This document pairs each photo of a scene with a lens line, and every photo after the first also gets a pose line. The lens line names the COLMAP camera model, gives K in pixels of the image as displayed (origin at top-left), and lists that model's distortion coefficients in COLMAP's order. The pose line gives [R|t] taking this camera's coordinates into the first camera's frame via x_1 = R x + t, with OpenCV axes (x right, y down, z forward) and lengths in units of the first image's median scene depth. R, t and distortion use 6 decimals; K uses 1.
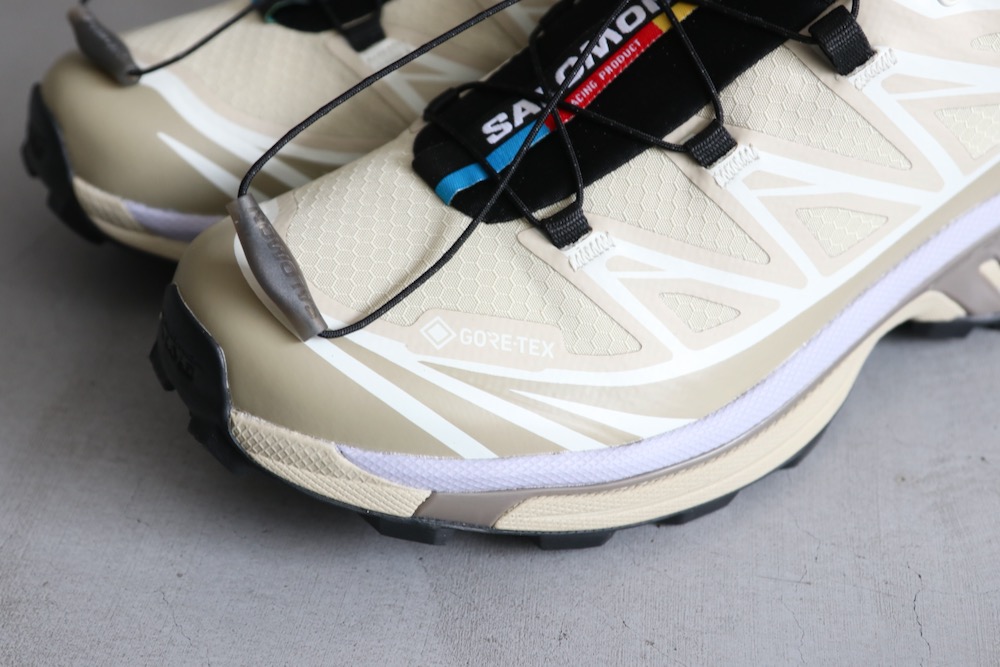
lens RADIAL K [[1728.9, 0, 500.0], [0, 1728.9, 333.5], [0, 0, 1]] dist [-0.025774, 0.022081]
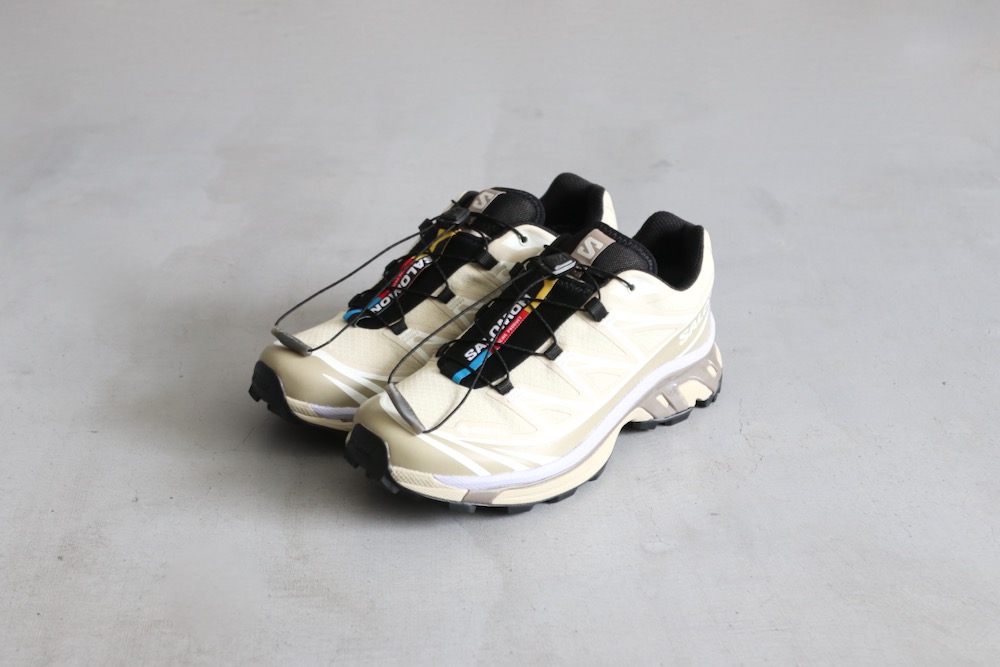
lens RADIAL K [[1516.6, 0, 501.3], [0, 1516.6, 359.6], [0, 0, 1]] dist [-0.012291, -0.014802]
pose [[0.977827, -0.091067, 0.188579, -0.396925], [0.123395, 0.978122, -0.167485, 0.282829], [-0.169201, 0.187041, 0.967671, -1.242030]]
